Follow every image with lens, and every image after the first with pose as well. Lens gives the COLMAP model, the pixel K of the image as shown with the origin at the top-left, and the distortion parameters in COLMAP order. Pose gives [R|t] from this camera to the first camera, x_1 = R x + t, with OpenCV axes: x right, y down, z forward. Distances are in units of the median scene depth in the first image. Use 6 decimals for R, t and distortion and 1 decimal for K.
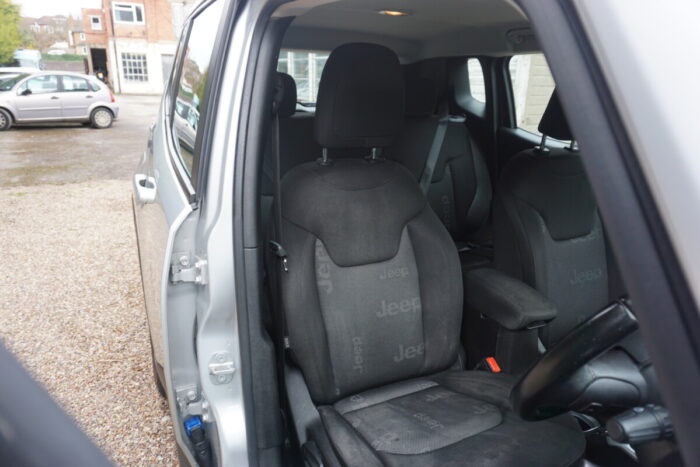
lens RADIAL K [[468.3, 0, 353.2], [0, 468.3, 236.6], [0, 0, 1]] dist [-0.042818, 0.029914]
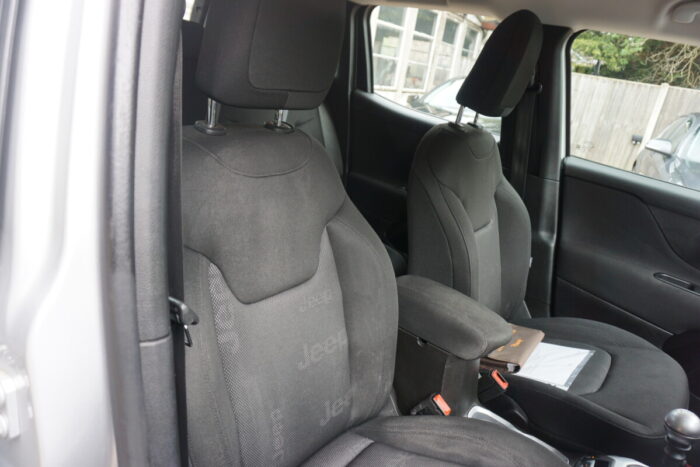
lens RADIAL K [[468.3, 0, 347.5], [0, 468.3, 235.6], [0, 0, 1]] dist [-0.042818, 0.029914]
pose [[0.885148, -0.048798, 0.462743, -0.181696], [0.010038, 0.996257, 0.085859, -0.072893], [-0.465201, -0.071353, 0.882325, 0.396697]]
